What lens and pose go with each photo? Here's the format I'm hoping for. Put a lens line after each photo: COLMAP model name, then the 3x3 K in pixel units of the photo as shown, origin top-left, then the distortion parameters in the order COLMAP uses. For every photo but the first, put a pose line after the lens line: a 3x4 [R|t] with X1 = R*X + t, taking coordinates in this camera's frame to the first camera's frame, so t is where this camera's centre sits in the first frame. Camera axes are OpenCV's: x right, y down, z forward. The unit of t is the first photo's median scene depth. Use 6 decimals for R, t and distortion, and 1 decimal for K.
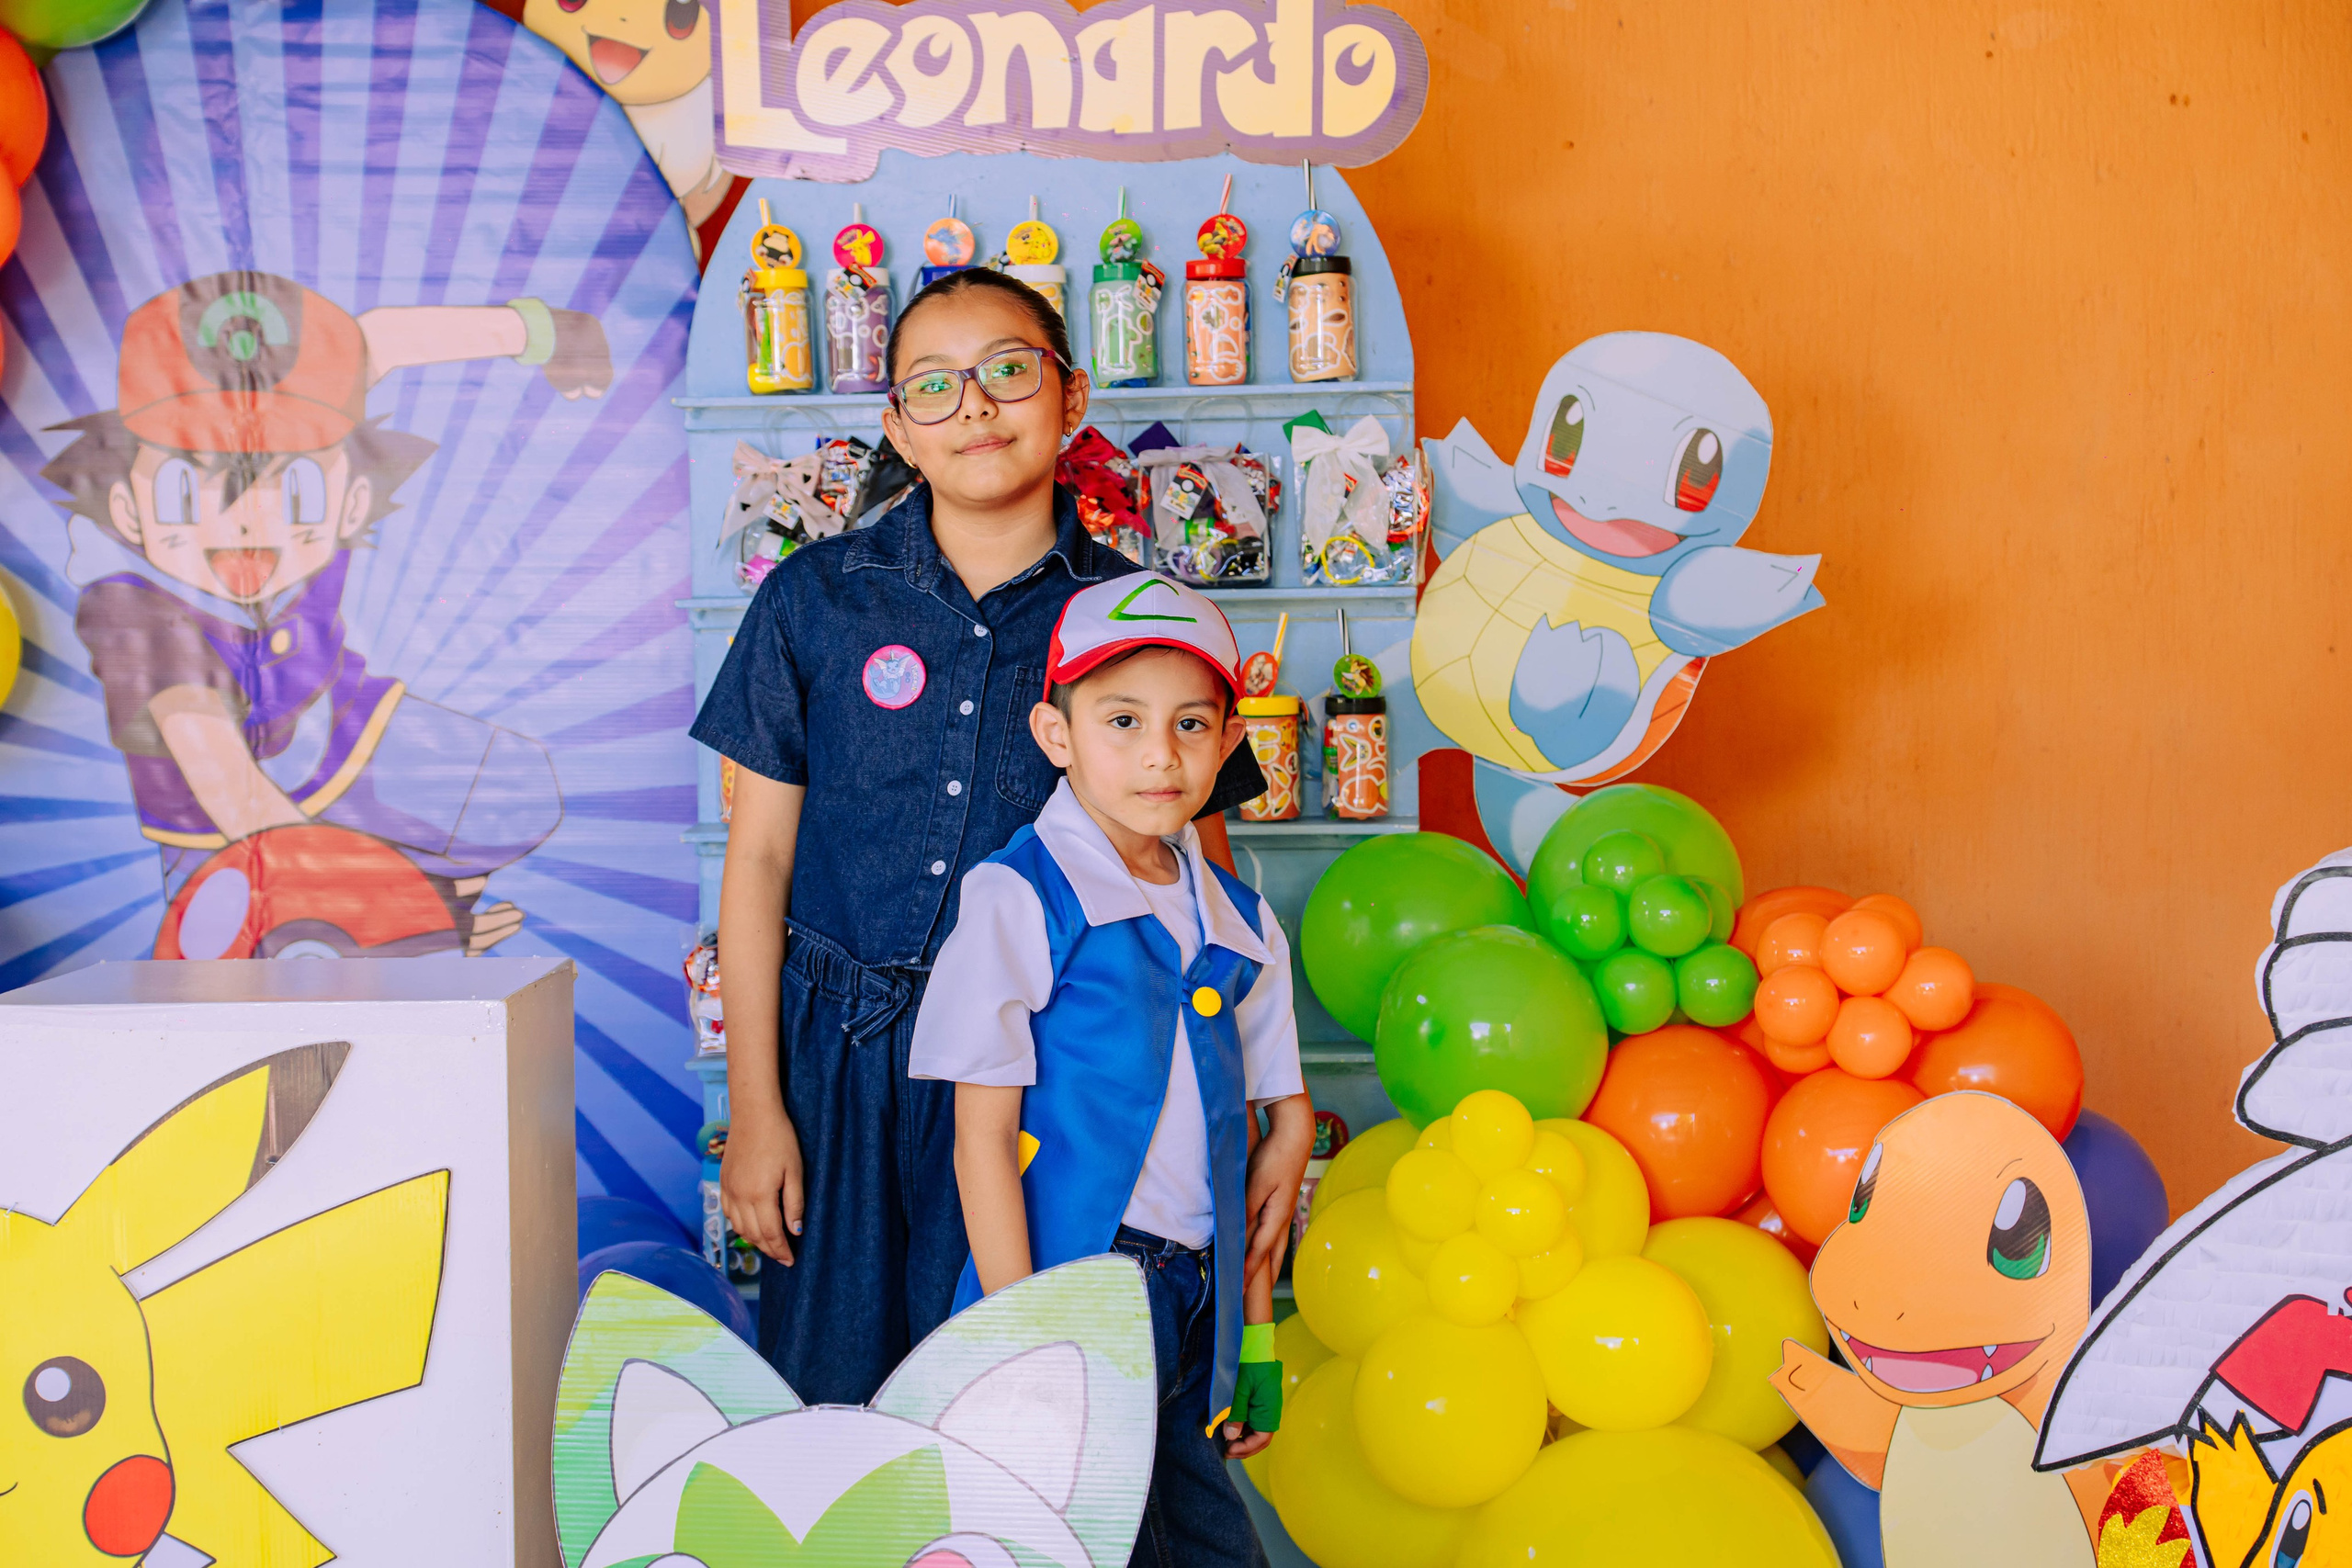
lens RADIAL K [[3653.3, 0, 1183.5], [0, 3653.3, 794.5], [0, 0, 1]] dist [0.032333, -0.024424]
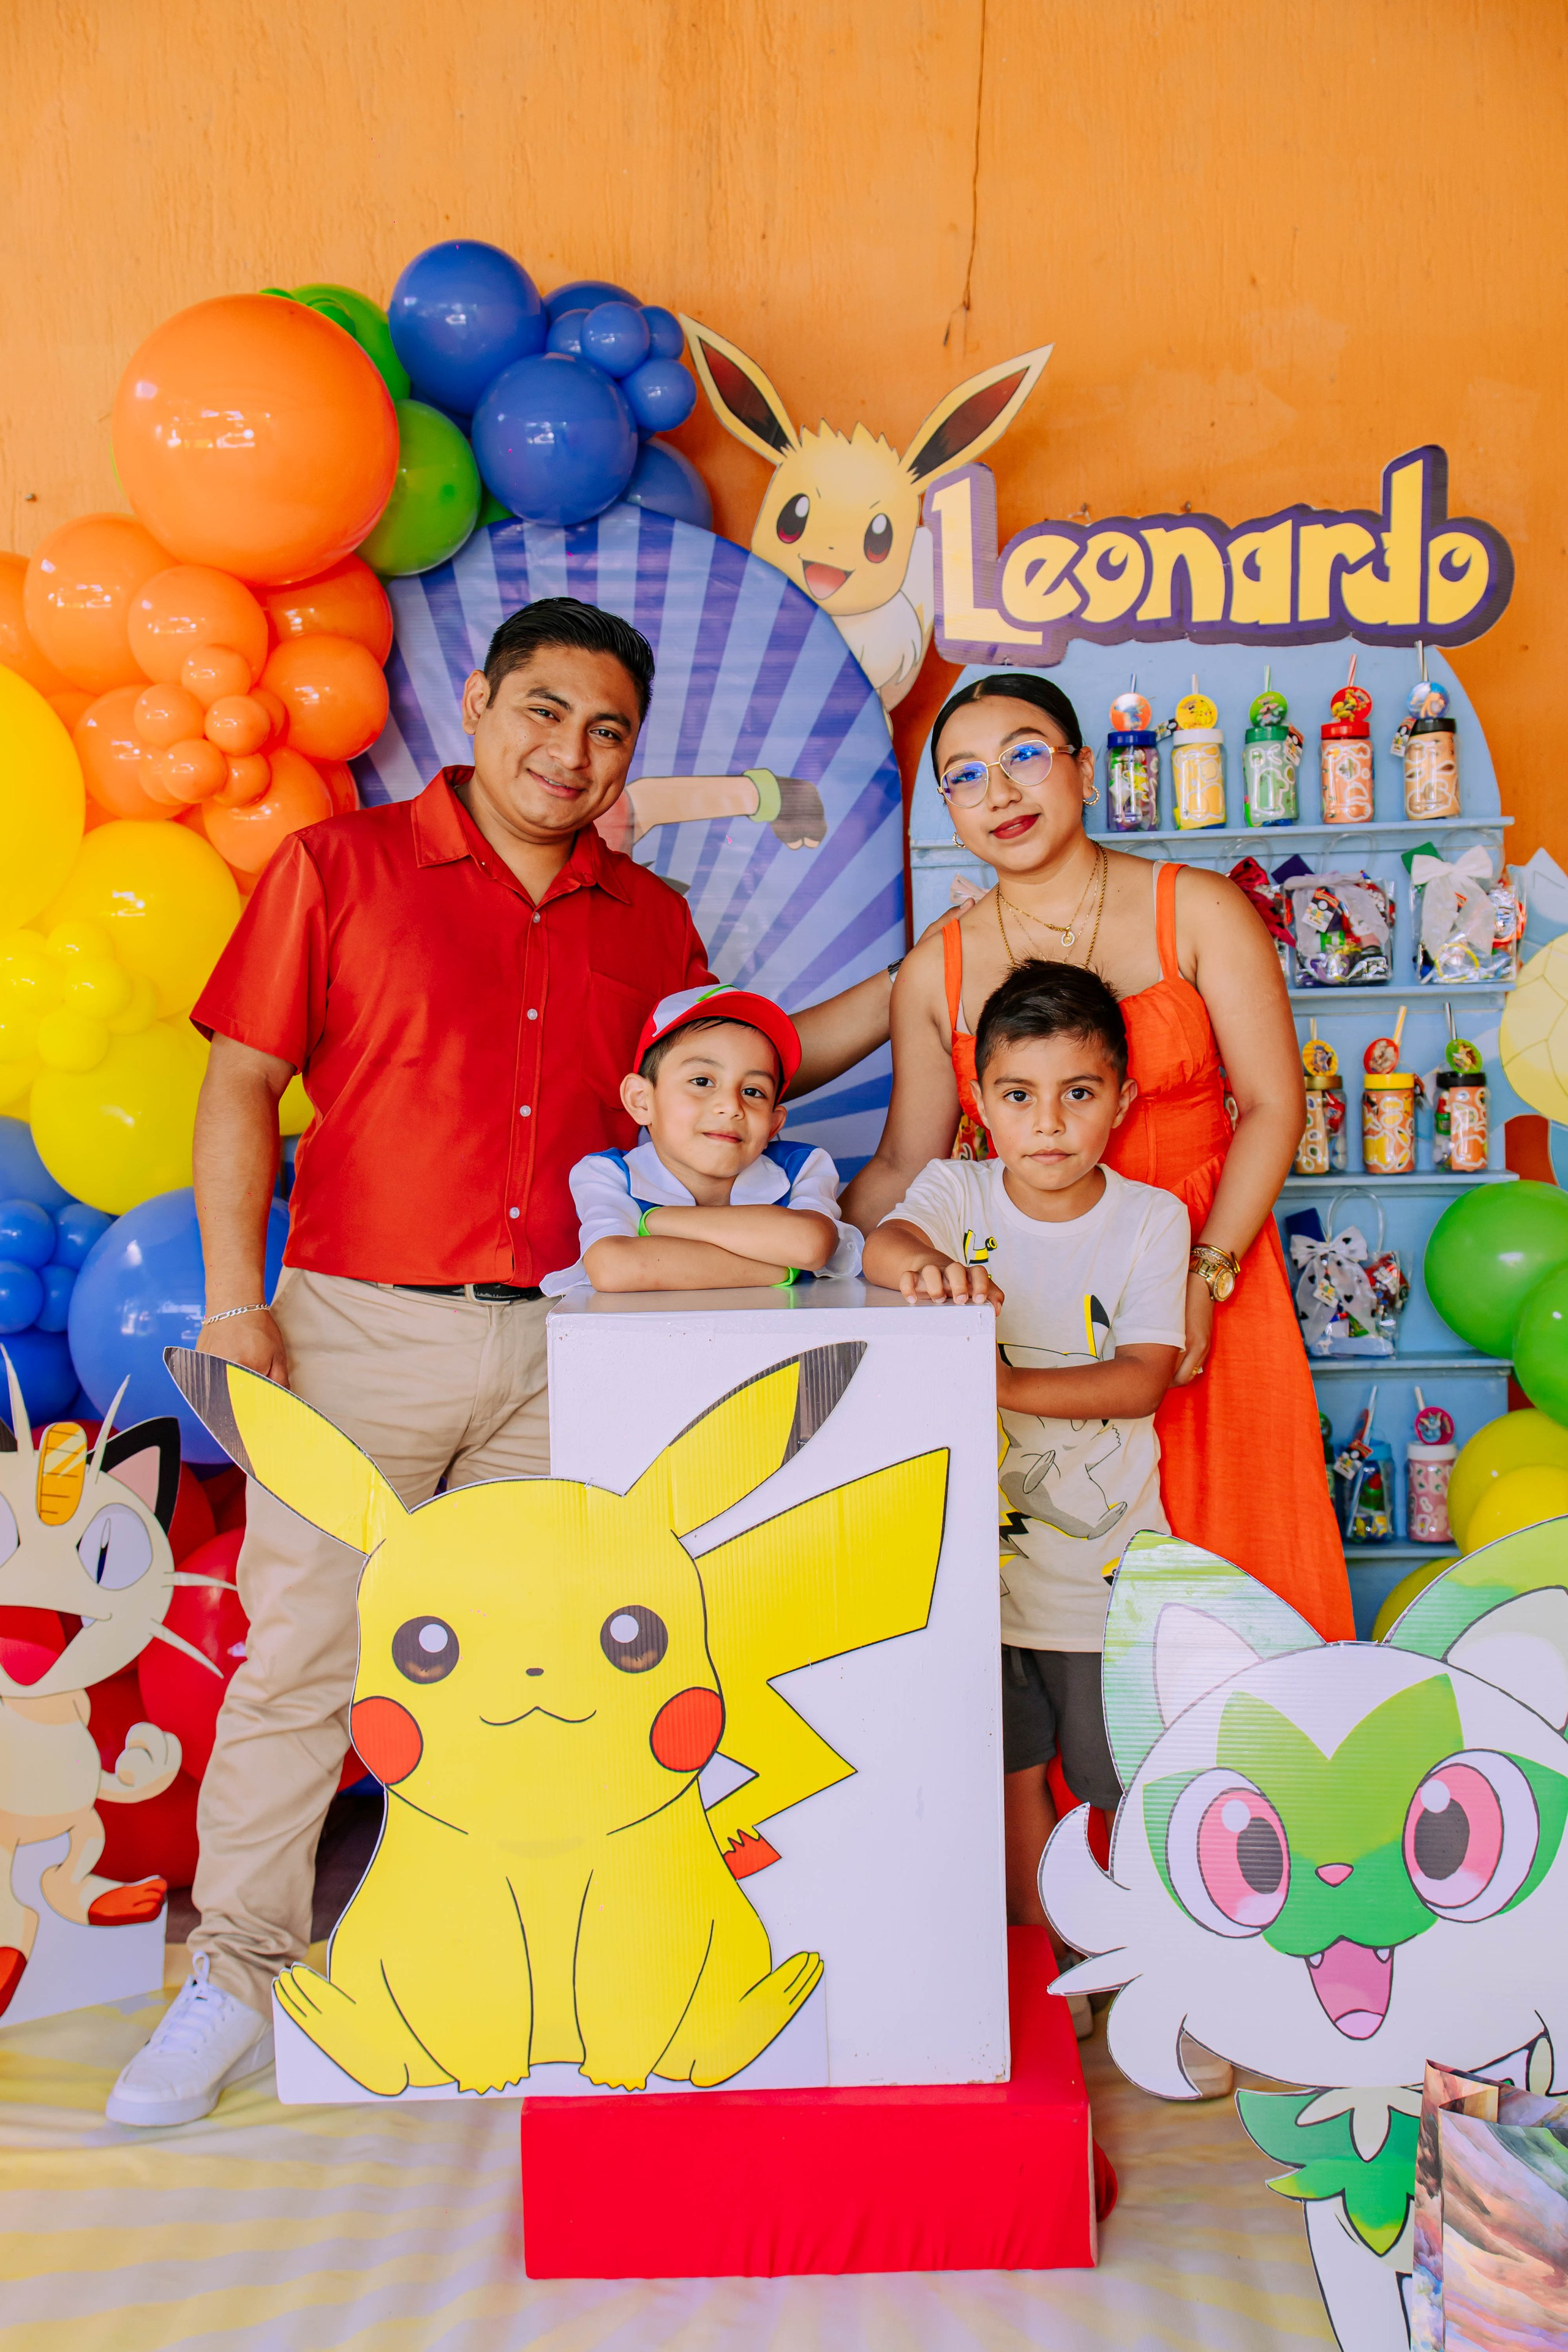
lens RADIAL K [[2656.6, 0, 783.8], [0, 2656.6, 1195.9], [0, 0, 1]] dist [0.006173, -0.008509]
pose [[0.999706, -0.009718, -0.022227, -0.162468], [0.009651, 0.999949, -0.003111, 0.015581], [0.022256, 0.002895, 0.999748, 0.090125]]
